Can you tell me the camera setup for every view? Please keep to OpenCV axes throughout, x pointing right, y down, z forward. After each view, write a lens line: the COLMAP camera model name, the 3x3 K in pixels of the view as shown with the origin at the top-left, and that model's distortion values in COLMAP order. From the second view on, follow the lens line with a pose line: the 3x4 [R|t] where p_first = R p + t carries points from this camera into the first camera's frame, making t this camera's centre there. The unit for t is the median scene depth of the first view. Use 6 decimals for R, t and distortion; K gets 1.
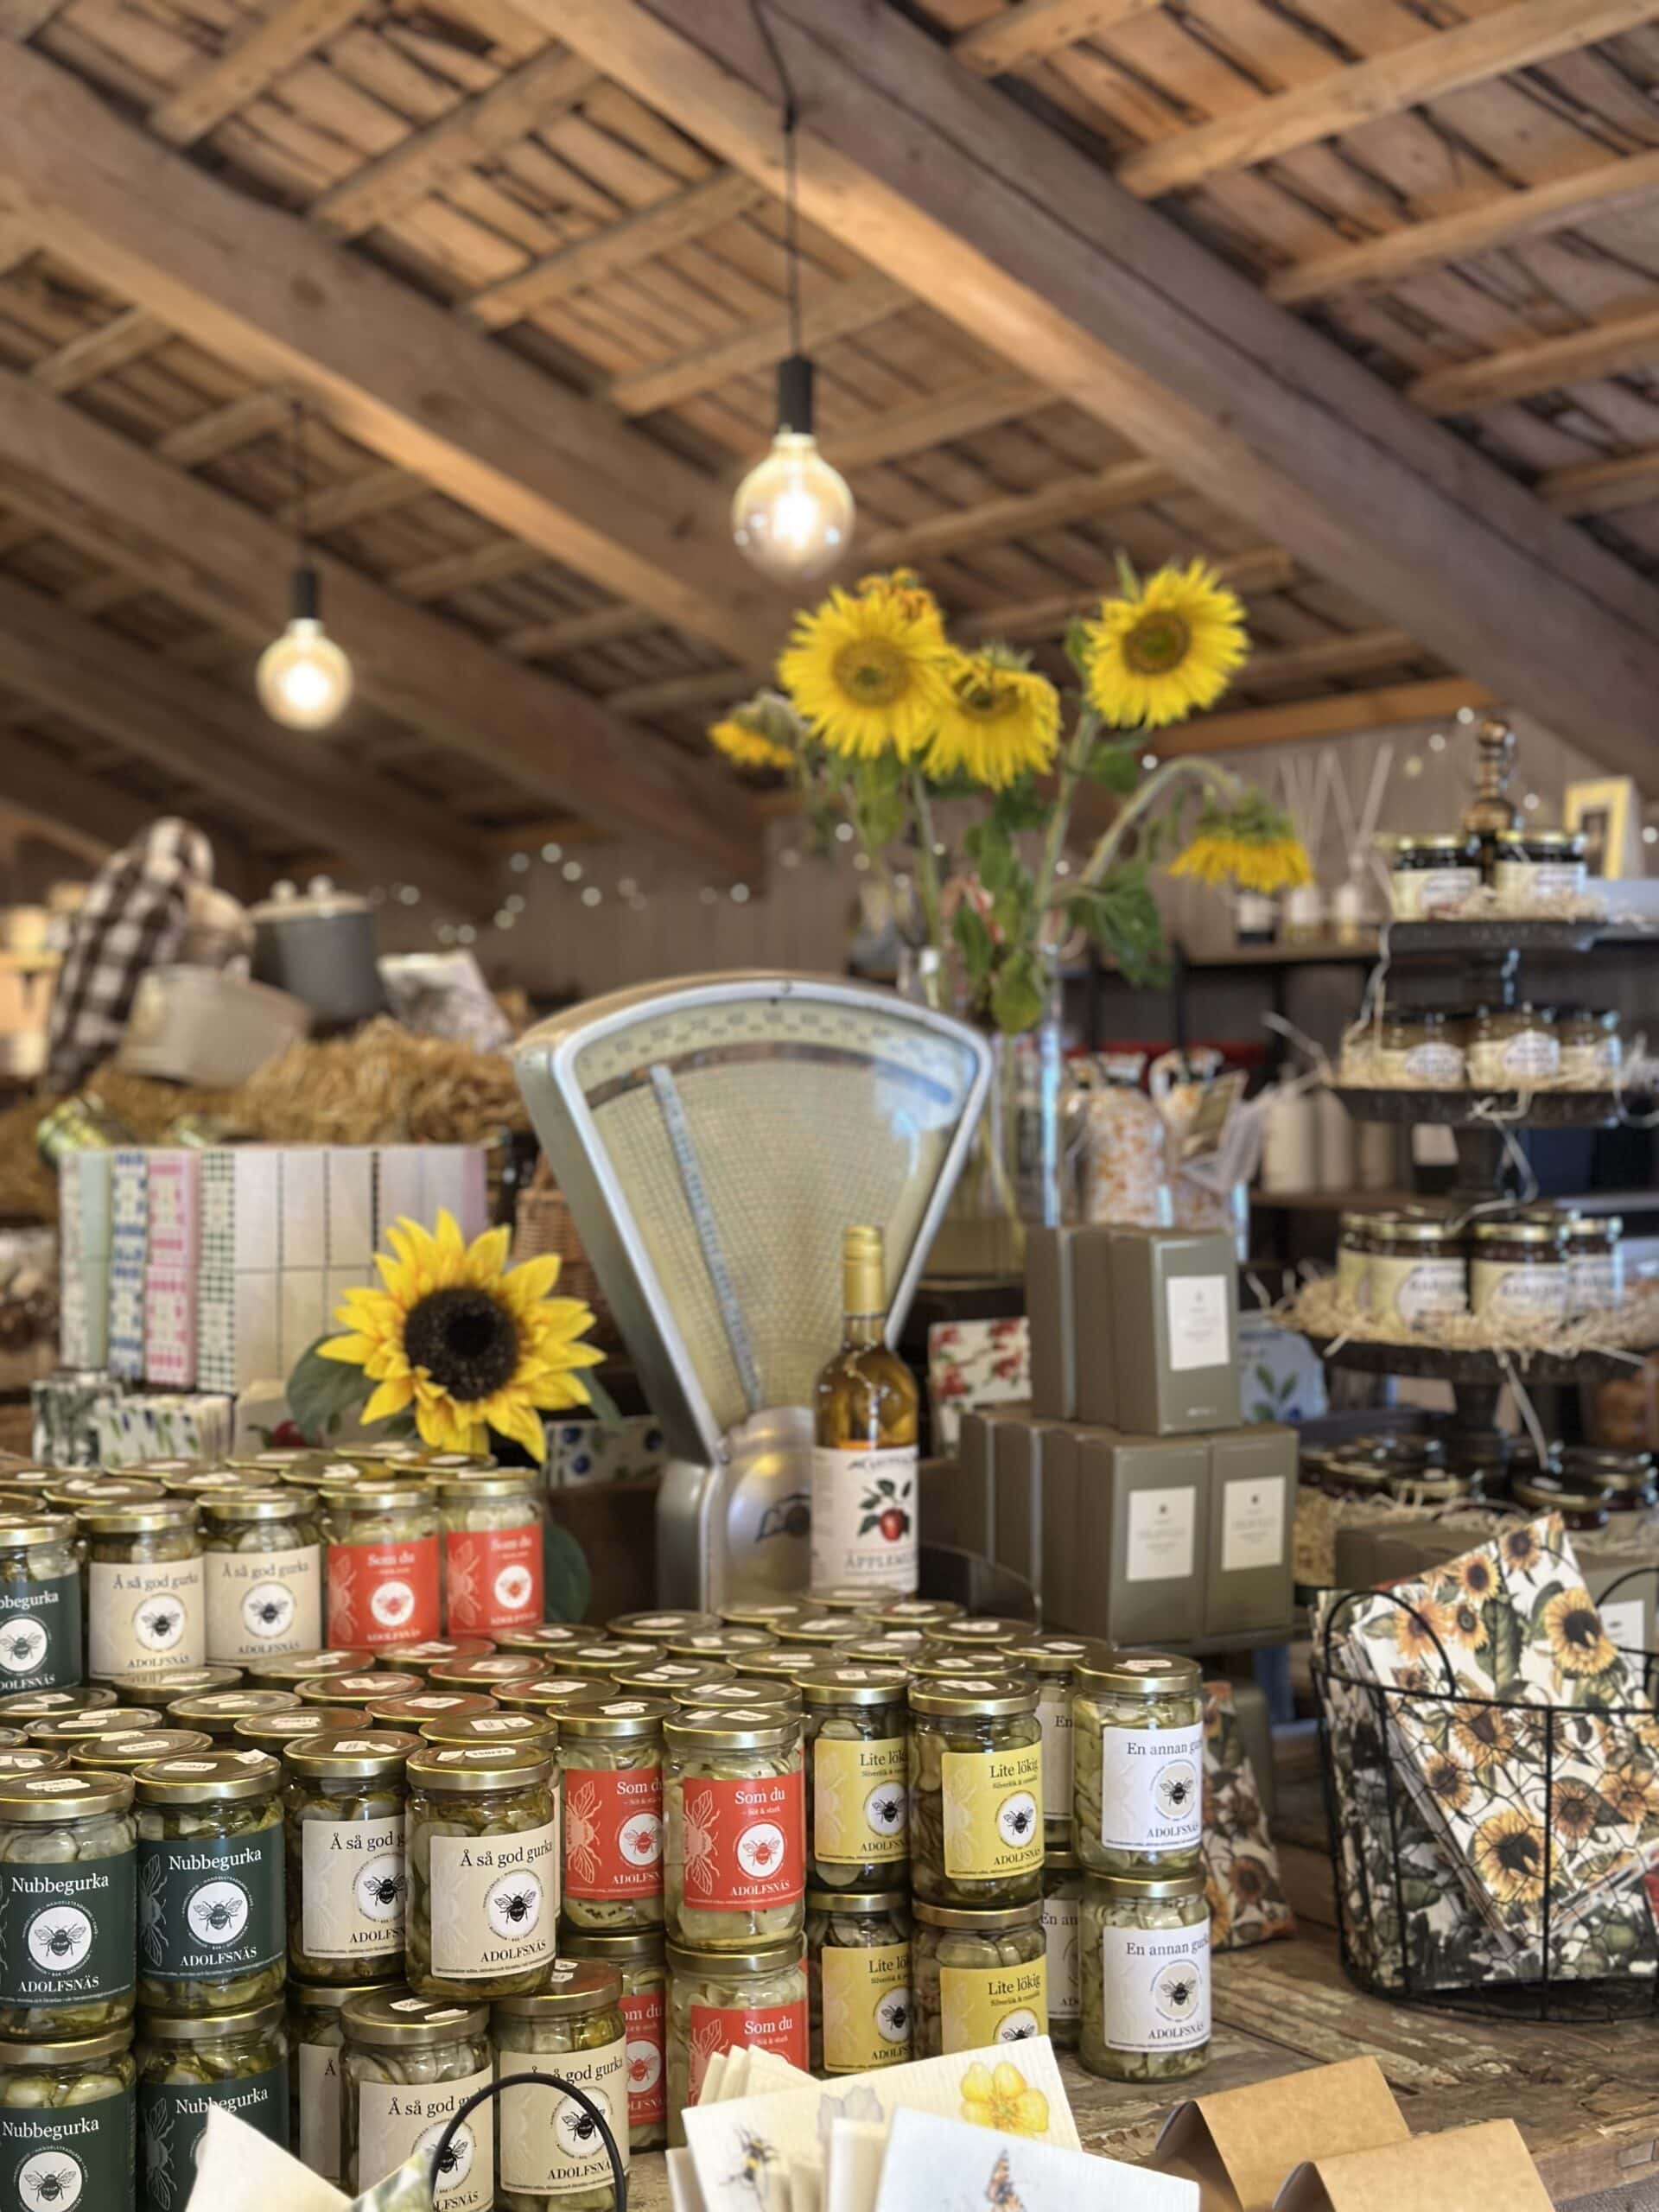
lens RADIAL K [[3090.0, 0, 832.2], [0, 3090.0, 1111.3], [0, 0, 1]] dist [0.065203, 0.000000]
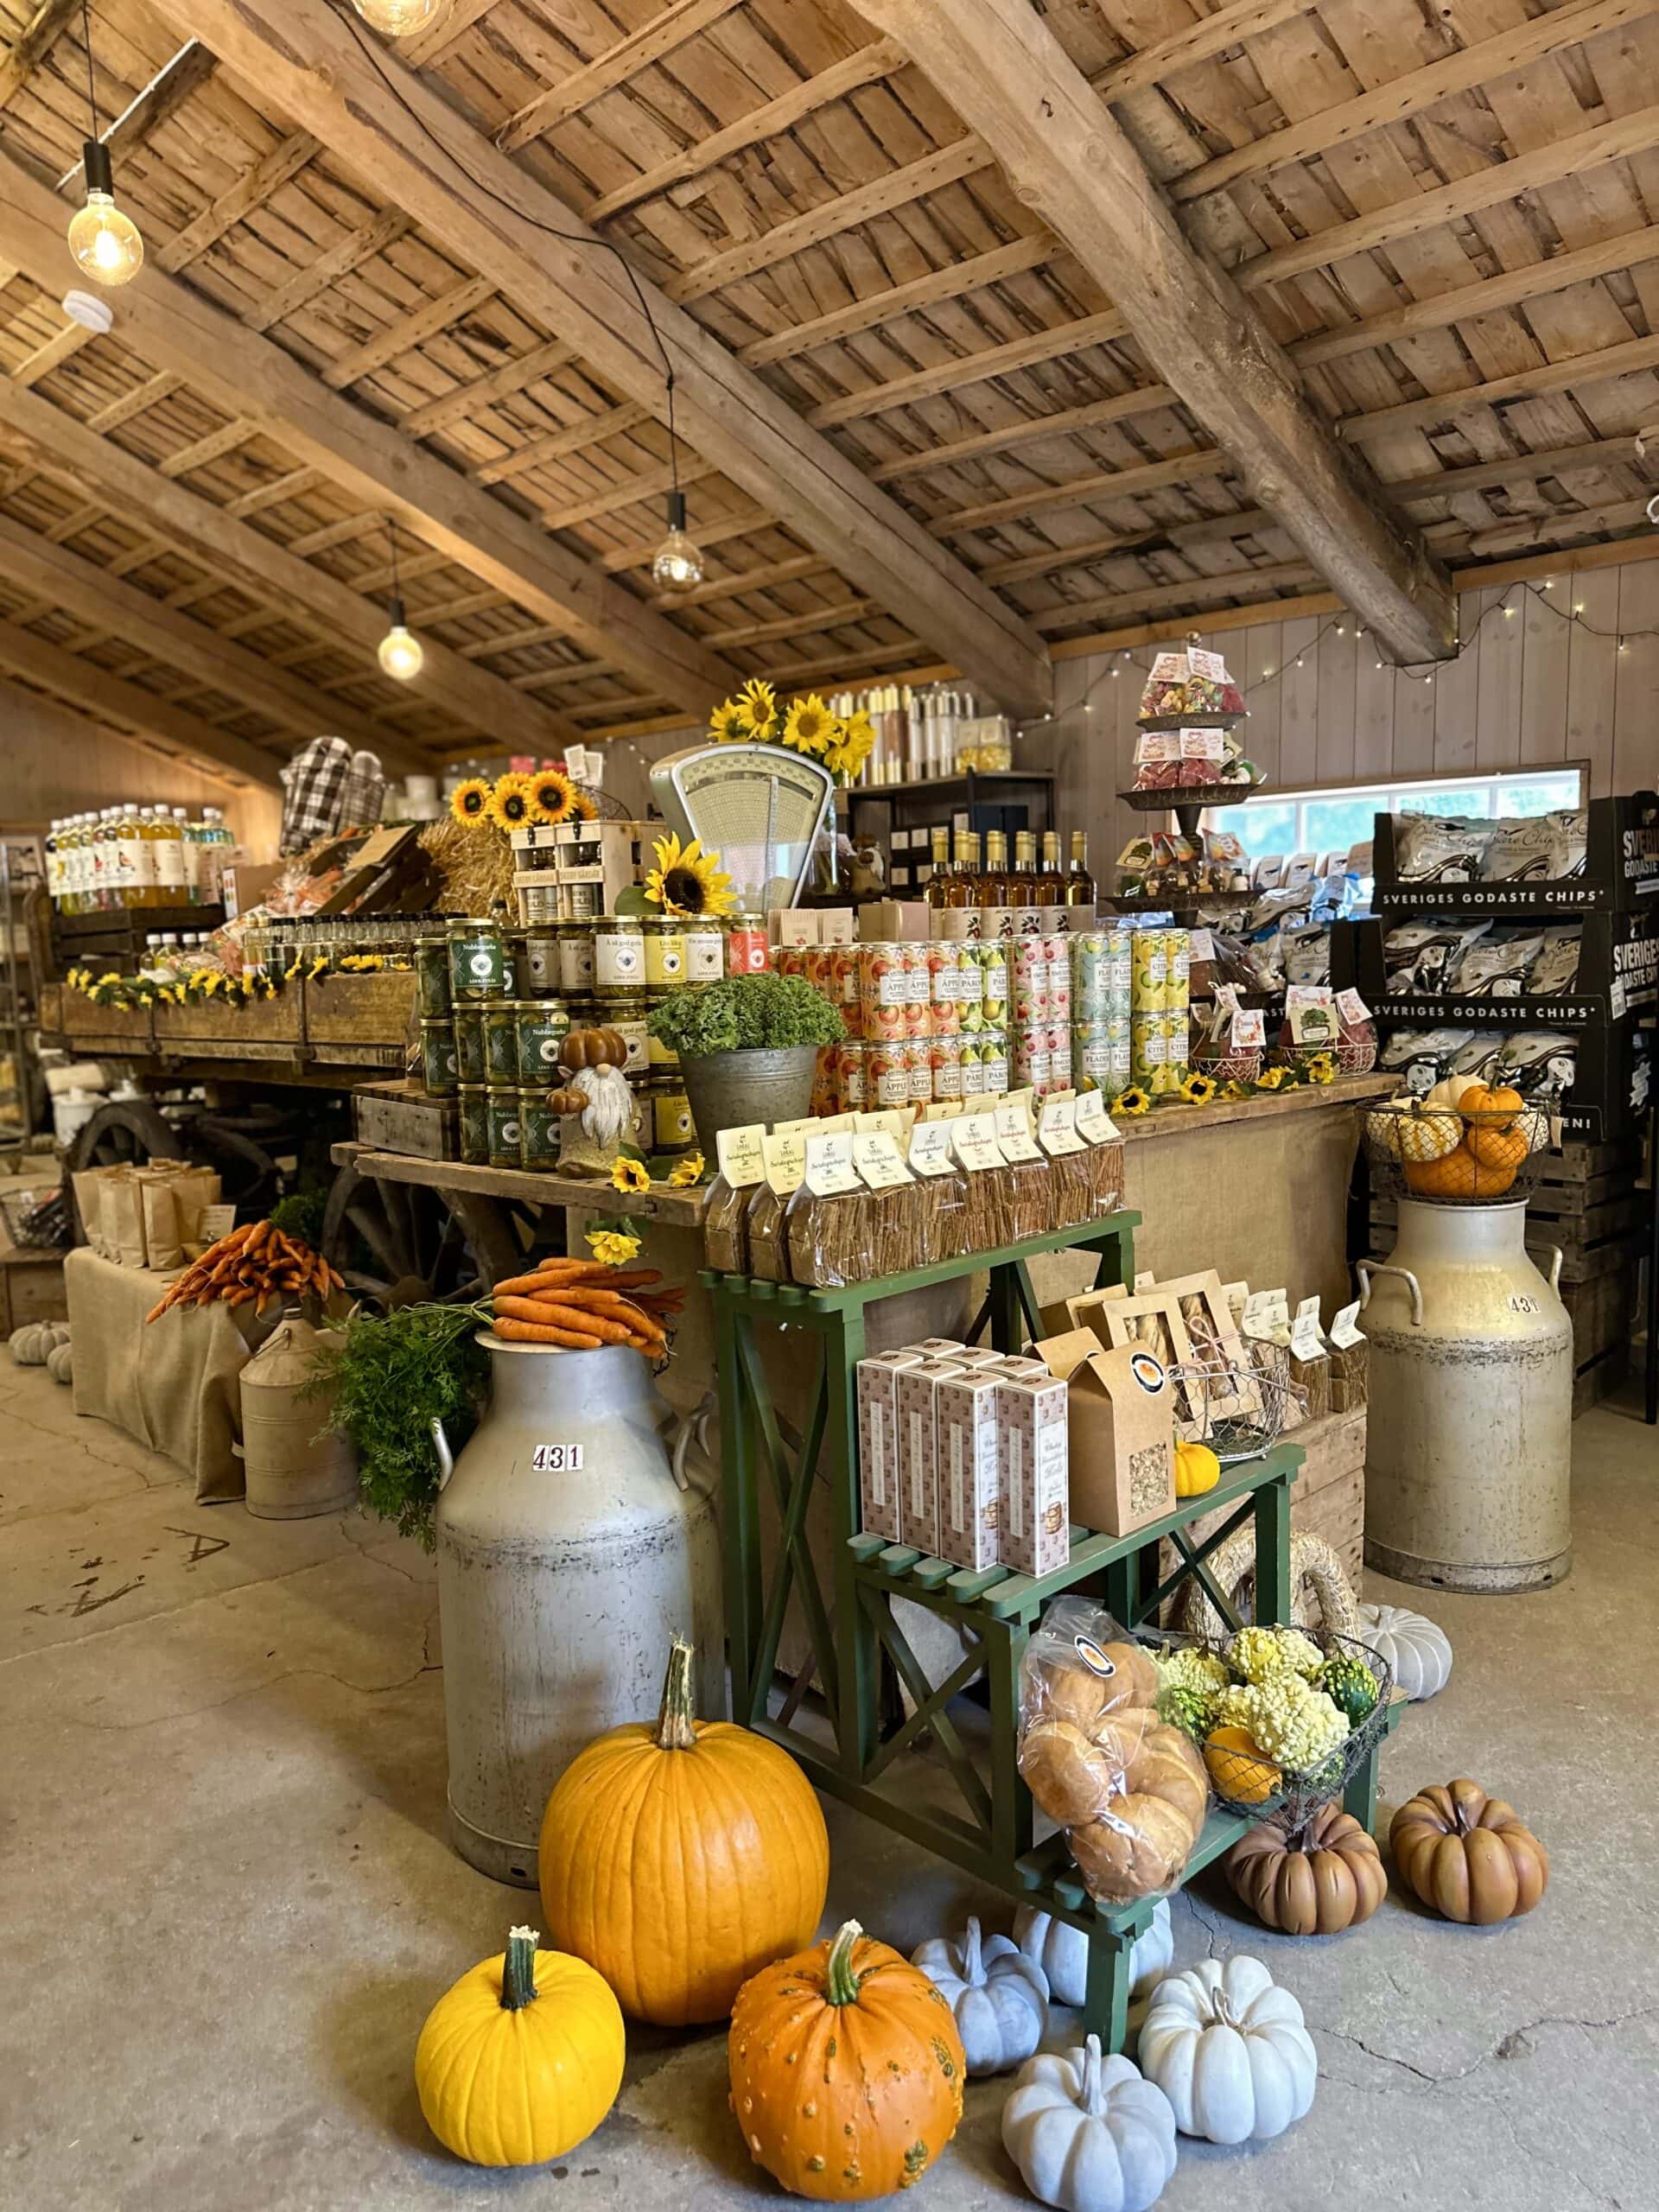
lens RADIAL K [[1569.7, 0, 827.9], [0, 1569.7, 1101.4], [0, 0, 1]] dist [-0.005864, 0.000231]
pose [[0.981554, -0.037186, 0.187533, -0.104384], [0.017451, 0.994233, 0.105809, 0.056873], [-0.190386, -0.100585, 0.976543, -0.126602]]
